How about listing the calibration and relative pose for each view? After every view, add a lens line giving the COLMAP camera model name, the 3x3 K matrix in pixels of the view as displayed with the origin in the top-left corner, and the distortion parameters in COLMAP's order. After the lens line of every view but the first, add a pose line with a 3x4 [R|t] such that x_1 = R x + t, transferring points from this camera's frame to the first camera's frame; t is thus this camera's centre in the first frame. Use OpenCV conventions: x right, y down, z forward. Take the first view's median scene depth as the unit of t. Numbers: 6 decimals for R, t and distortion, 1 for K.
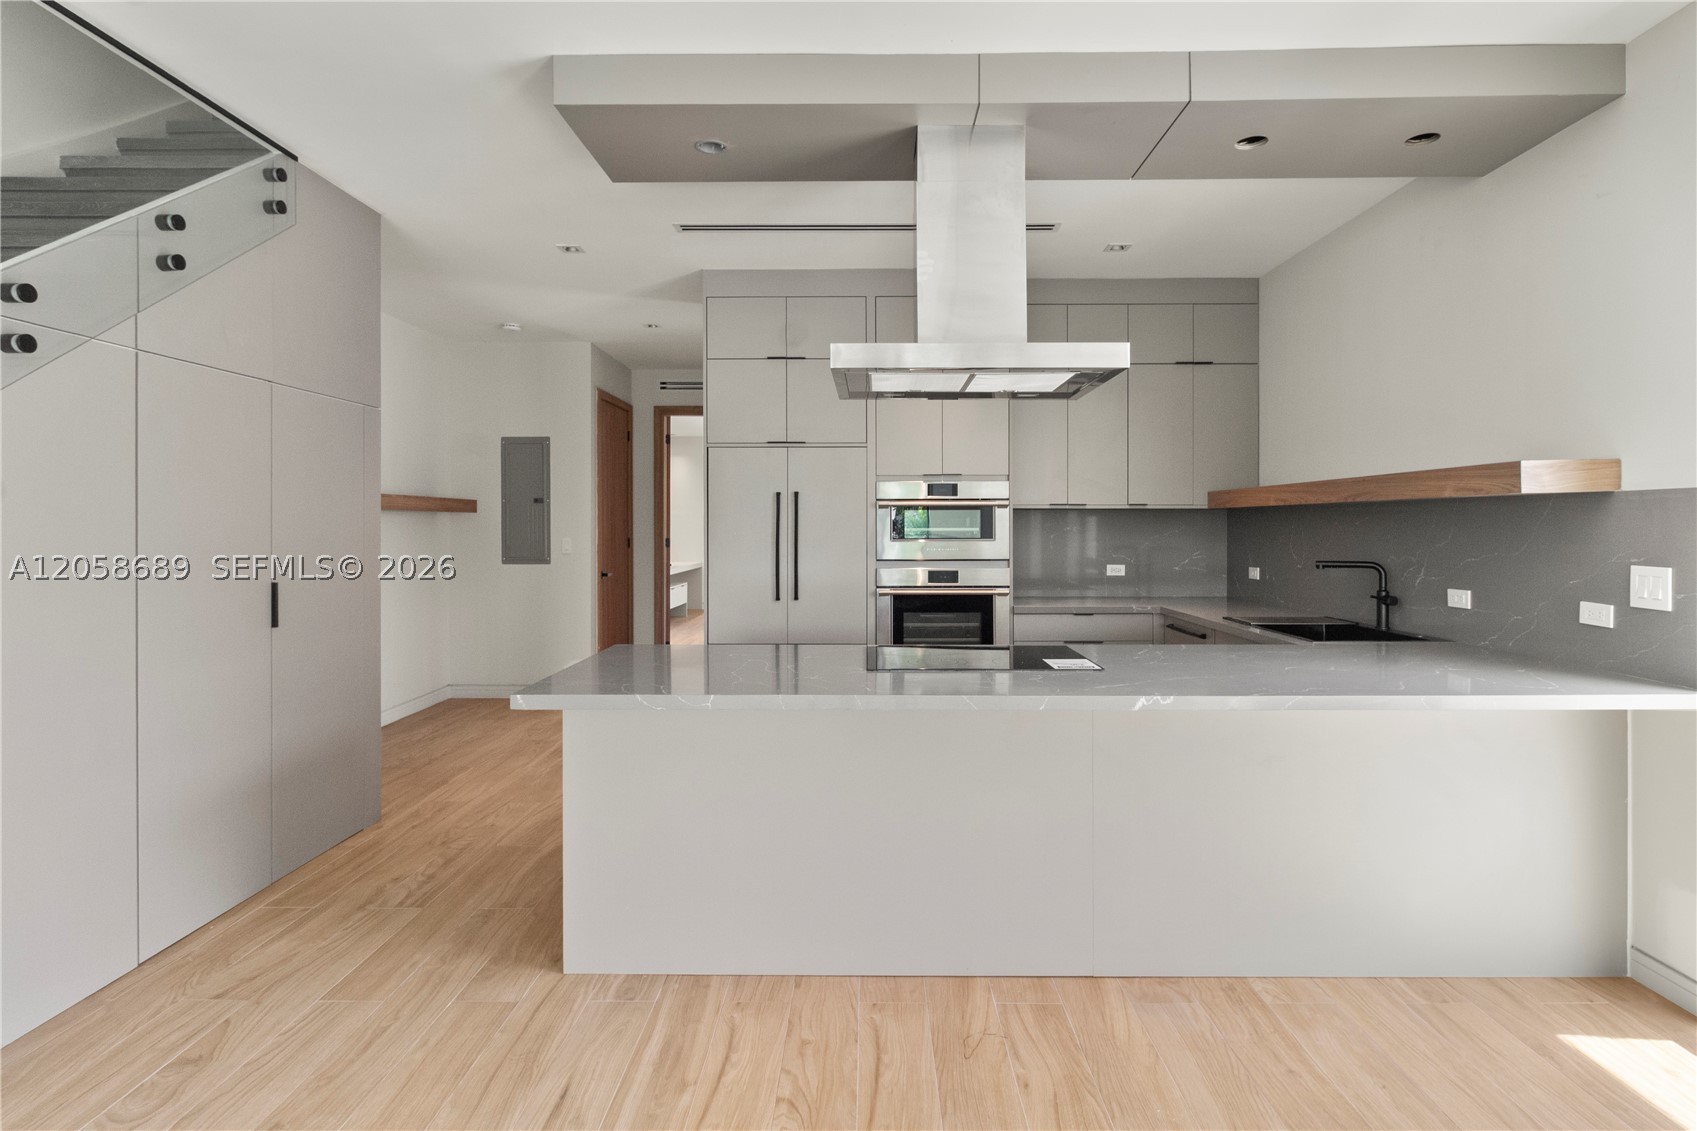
lens RADIAL K [[846.7, 0, 853.1], [0, 846.7, 530.7], [0, 0, 1]] dist [-0.001112, 0.000316]
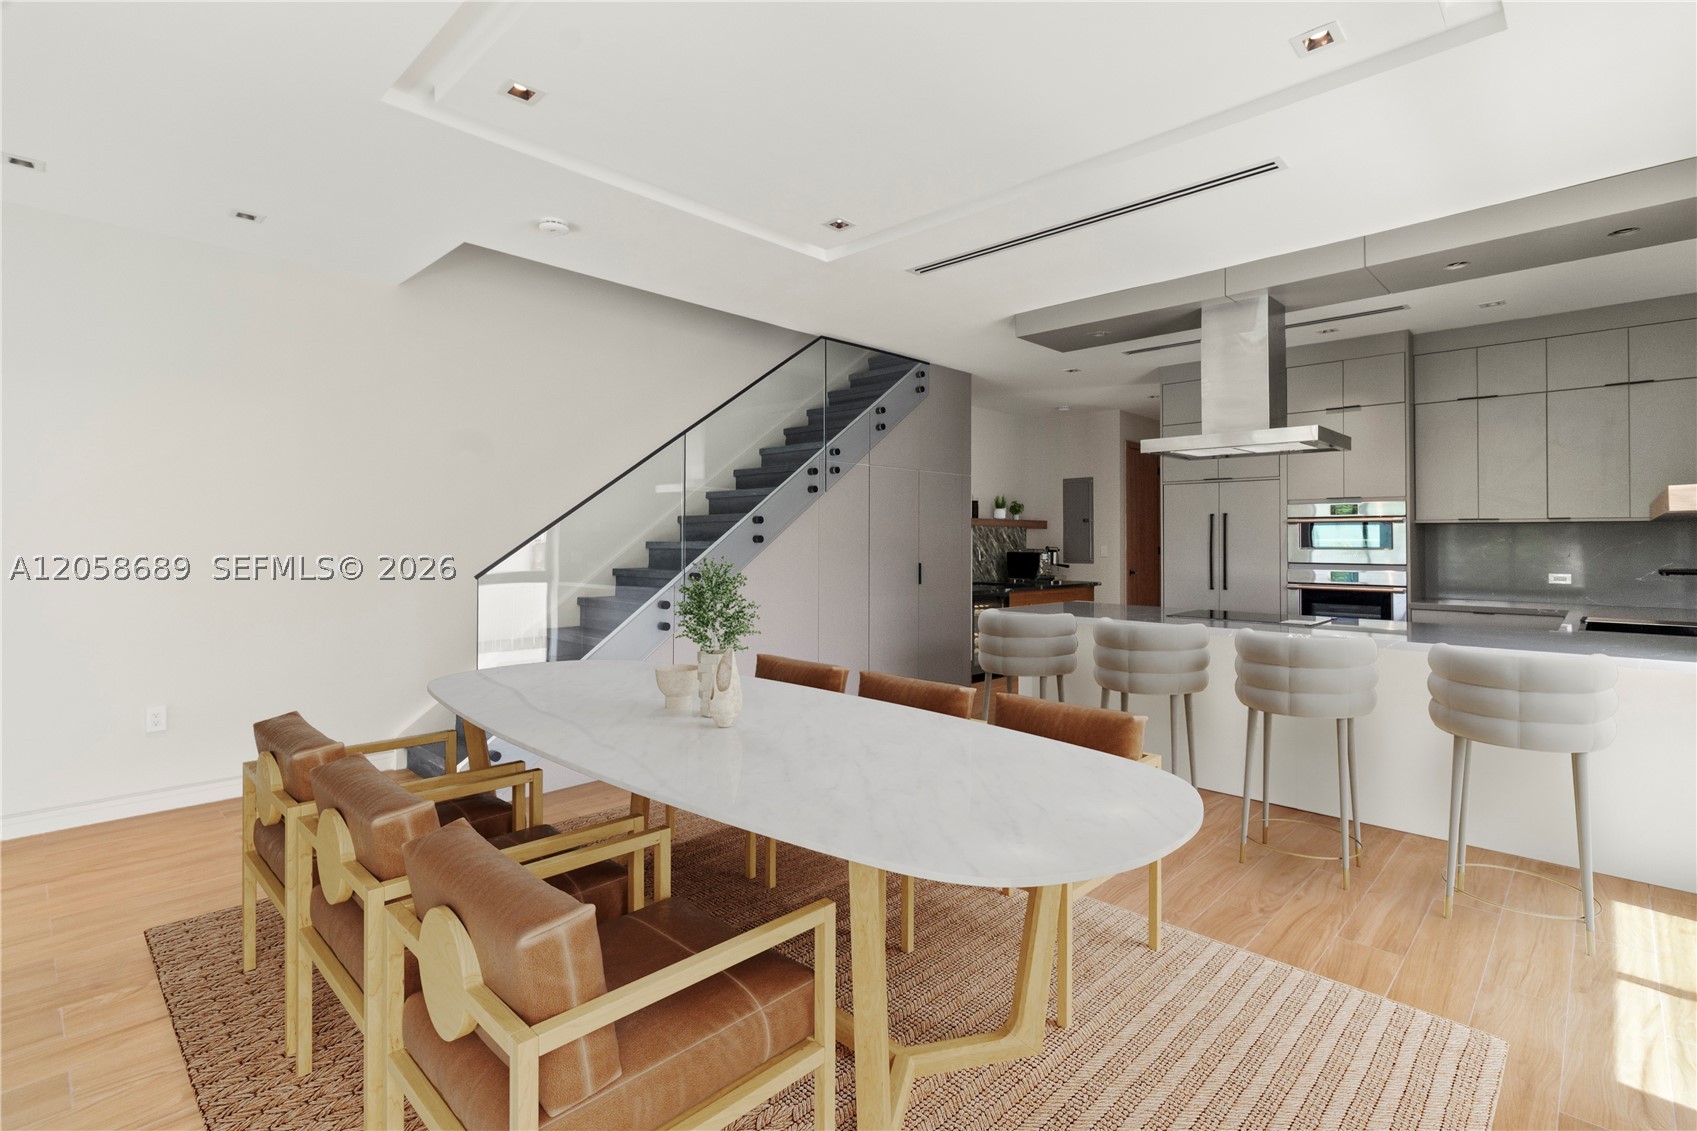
lens RADIAL K [[796.0, 0, 850.3], [0, 796.0, 534.3], [0, 0, 1]] dist [0.000018, -0.000002]
pose [[0.726059, -0.002029, -0.687630, 0.394616], [-0.006333, 0.999934, -0.009637, 0.006196], [0.687604, 0.011352, 0.725998, -0.401629]]
